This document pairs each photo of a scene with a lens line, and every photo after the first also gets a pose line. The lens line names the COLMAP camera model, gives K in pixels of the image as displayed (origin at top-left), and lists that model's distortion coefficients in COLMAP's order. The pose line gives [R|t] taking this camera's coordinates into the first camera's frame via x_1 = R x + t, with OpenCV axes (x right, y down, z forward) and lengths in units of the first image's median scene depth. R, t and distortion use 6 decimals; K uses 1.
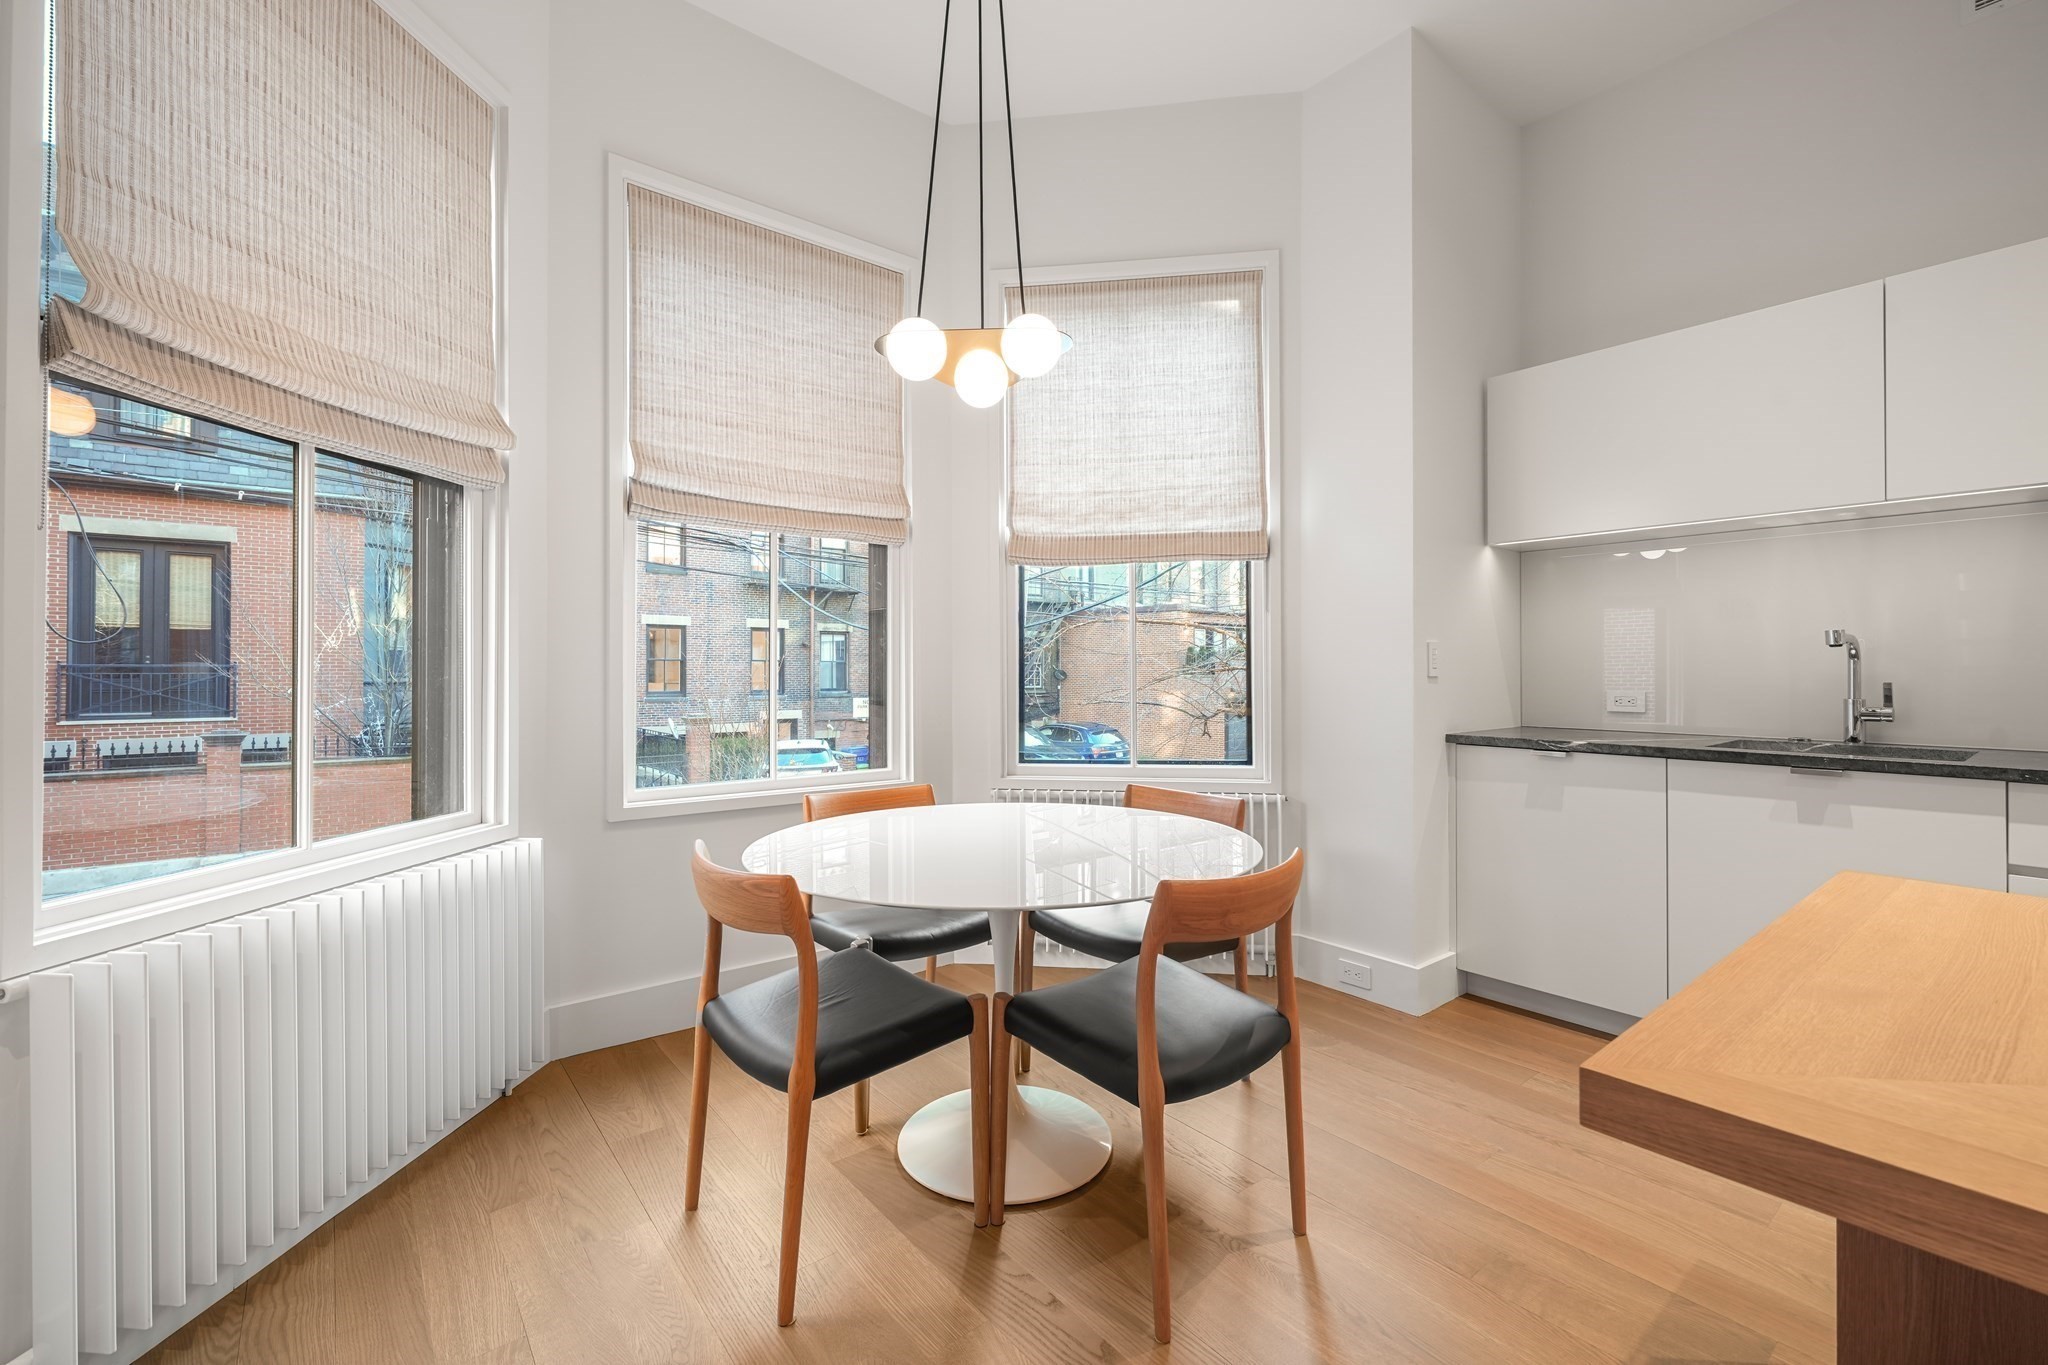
lens RADIAL K [[857.8, 0, 1020.4], [0, 857.8, 665.3], [0, 0, 1]] dist [-0.002324, -0.000163]
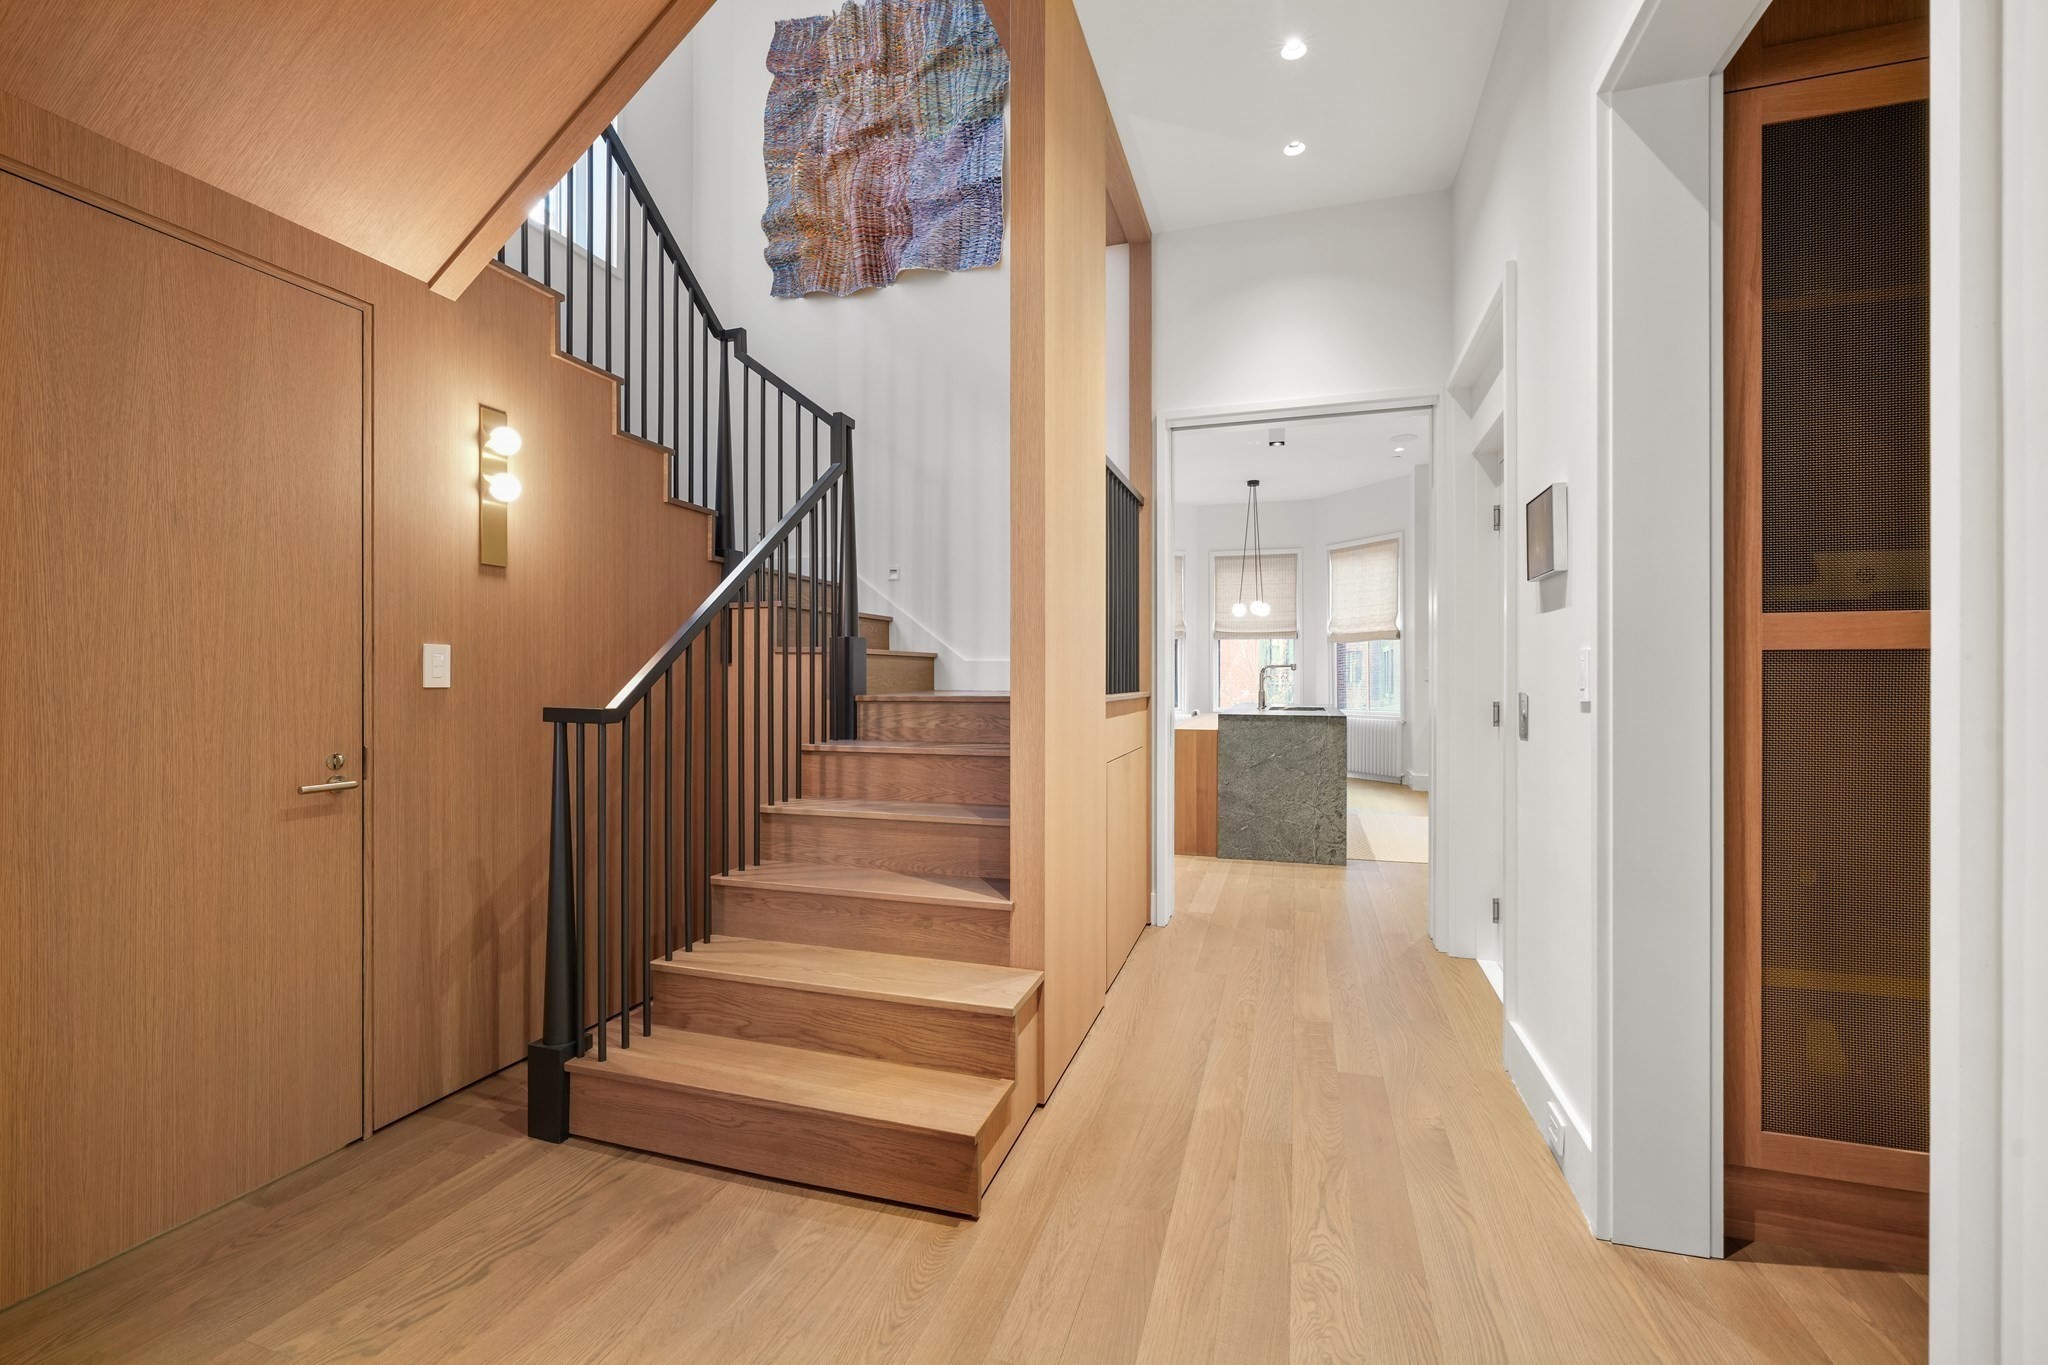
lens RADIAL K [[859.2, 0, 1024.3], [0, 859.2, 679.5], [0, 0, 1]] dist [-0.003032, -0.000063]
pose [[0.555313, 0.002748, -0.831637, 2.020567], [0.004679, 0.999968, 0.006428, -0.013861], [0.831628, -0.007460, 0.555283, -1.671757]]
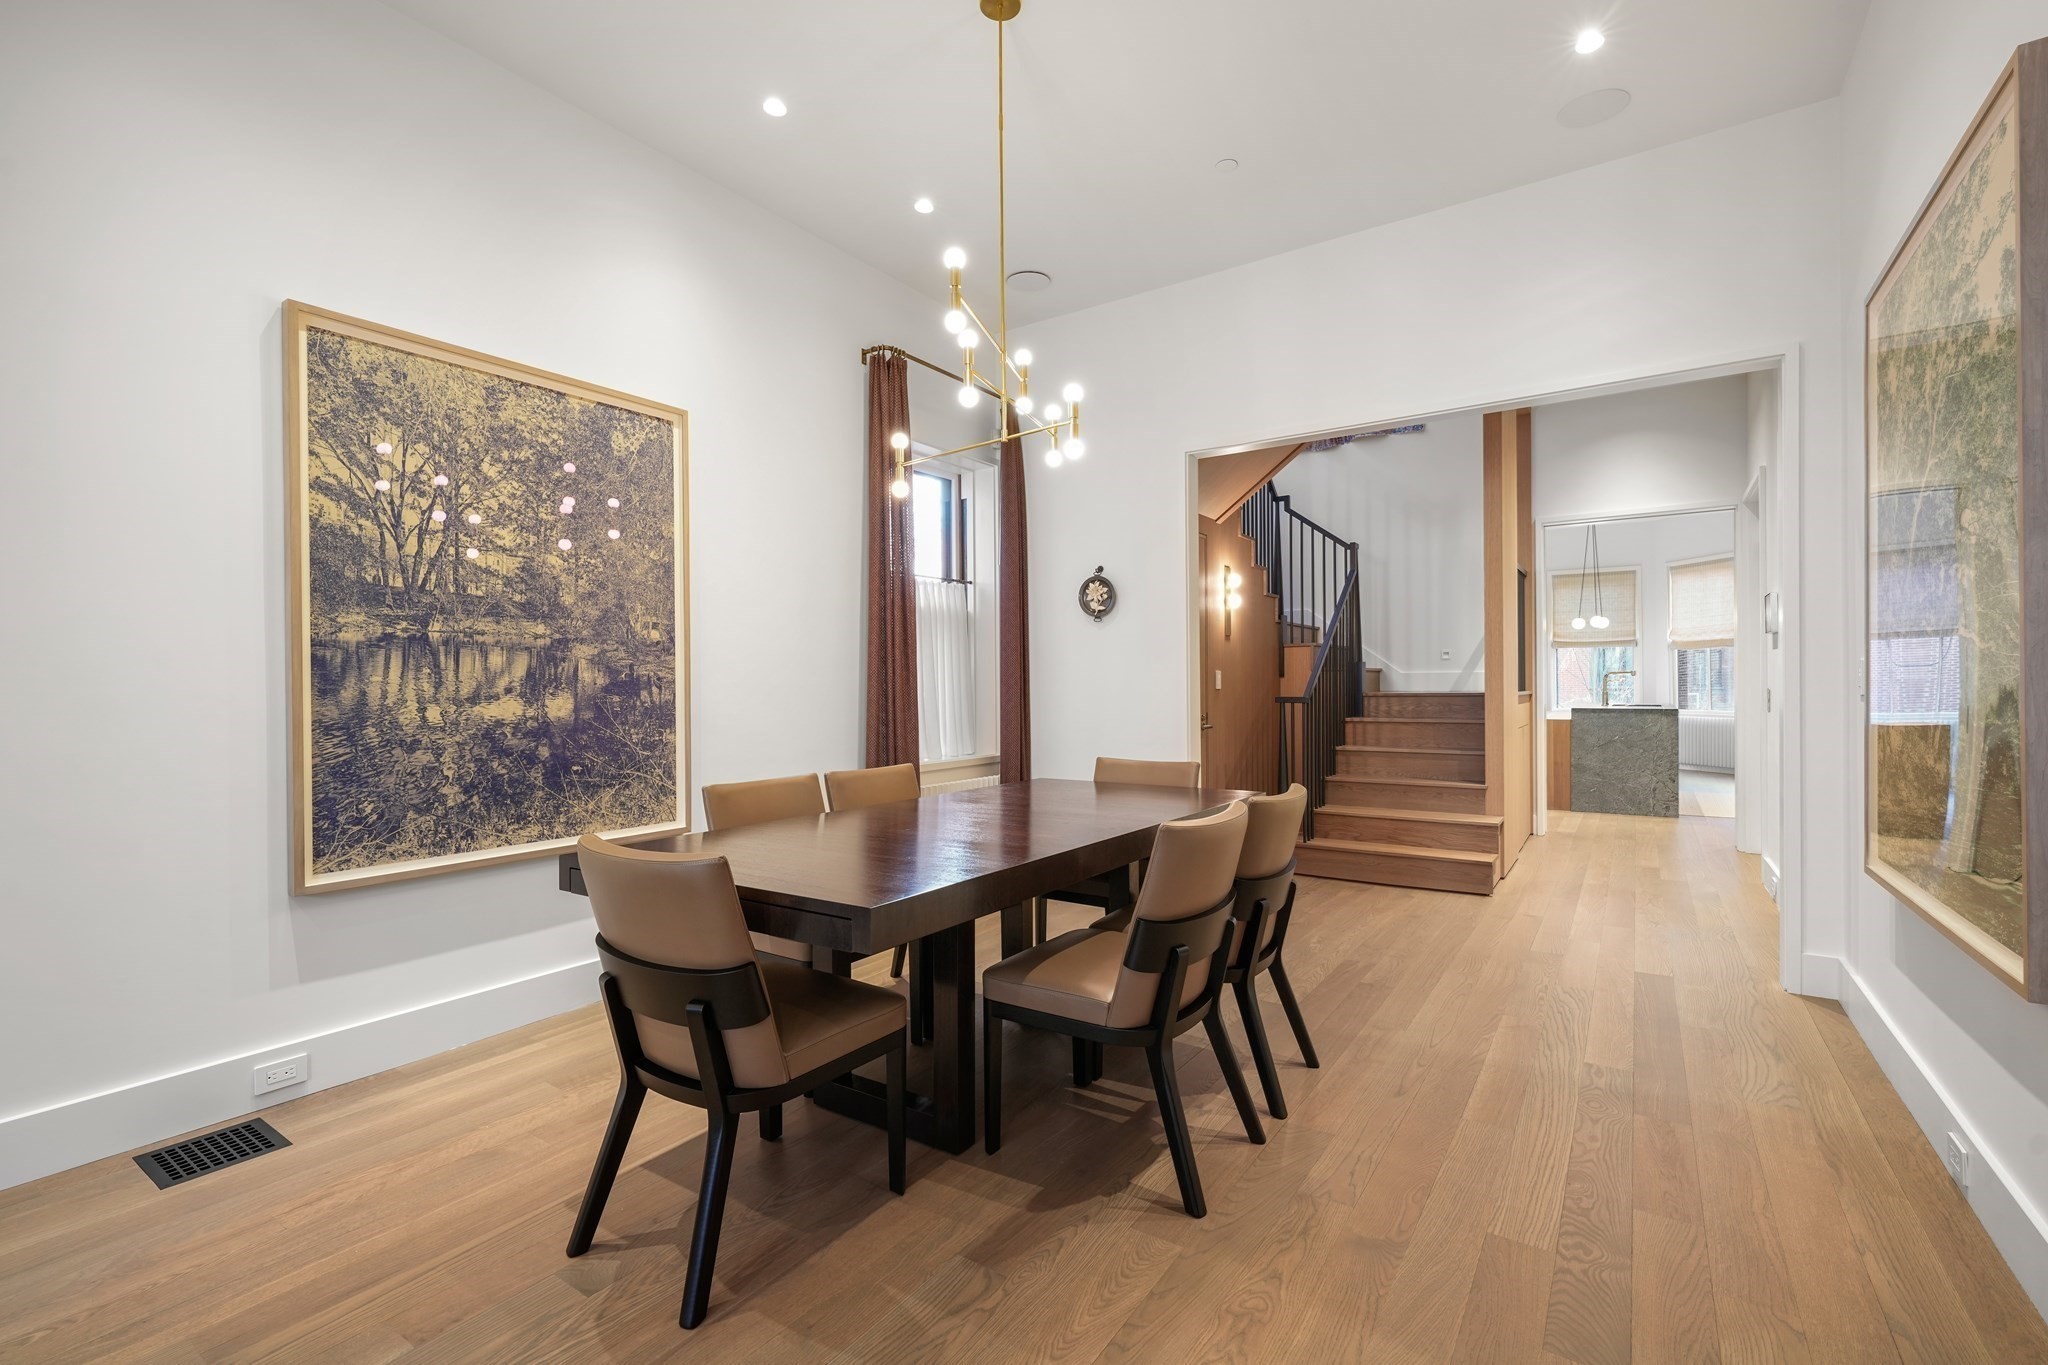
lens RADIAL K [[894.7, 0, 1024.0], [0, 894.7, 682.5], [0, 0, 1]] dist [-0.000835, 0.000052]
pose [[0.291232, -0.002337, -0.956650, 2.776503], [0.012022, 0.999927, 0.001217, -0.024550], [0.956577, -0.011855, 0.291239, -2.615218]]
